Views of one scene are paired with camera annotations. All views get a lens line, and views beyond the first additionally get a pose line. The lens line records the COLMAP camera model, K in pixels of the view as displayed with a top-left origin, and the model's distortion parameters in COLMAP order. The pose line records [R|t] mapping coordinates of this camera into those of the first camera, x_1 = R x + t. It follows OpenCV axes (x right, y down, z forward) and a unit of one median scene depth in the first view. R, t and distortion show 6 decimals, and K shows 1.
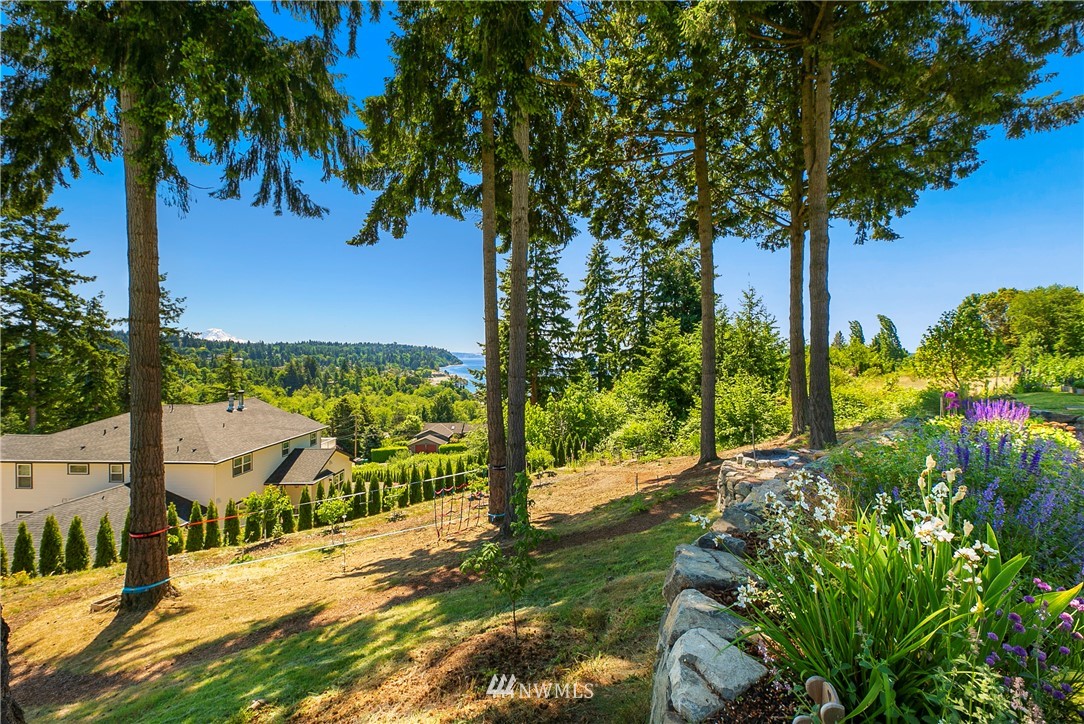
lens RADIAL K [[462.0, 0, 542.0], [0, 462.0, 362.0], [0, 0, 1]] dist [0.000900, 0.000111]
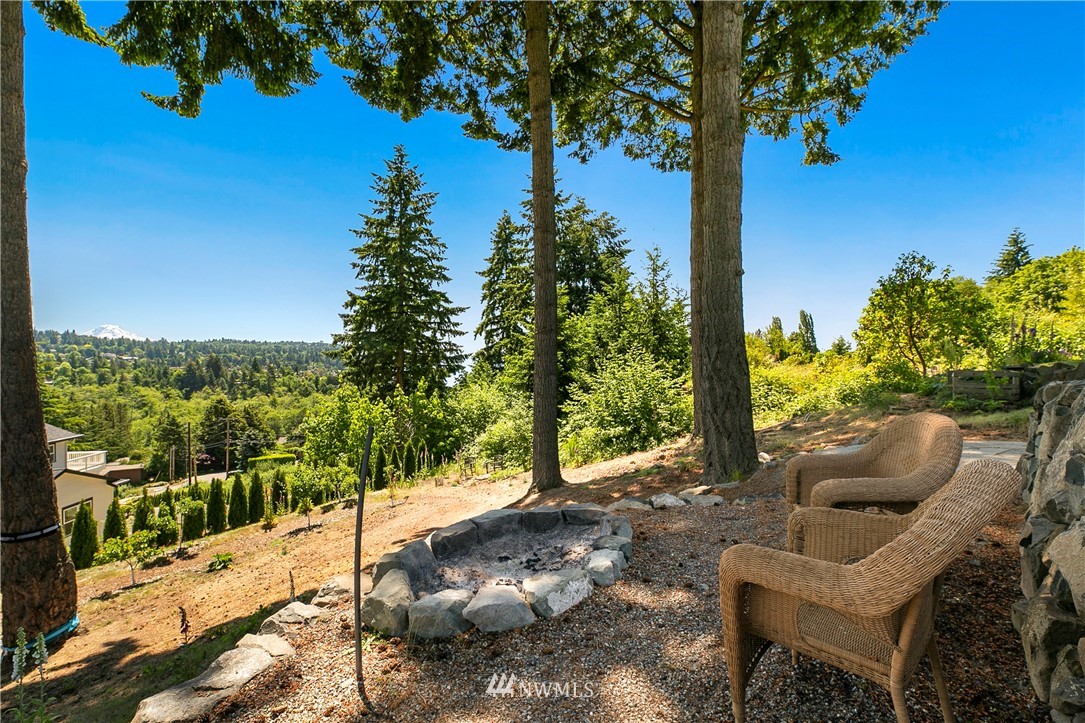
lens RADIAL K [[461.0, 0, 544.2], [0, 461.0, 369.1], [0, 0, 1]] dist [-0.011790, -0.000097]
pose [[0.990902, -0.005163, 0.134484, 0.077475], [0.002974, 0.999860, 0.016479, 0.015849], [-0.134550, -0.015929, 0.990779, 0.121665]]
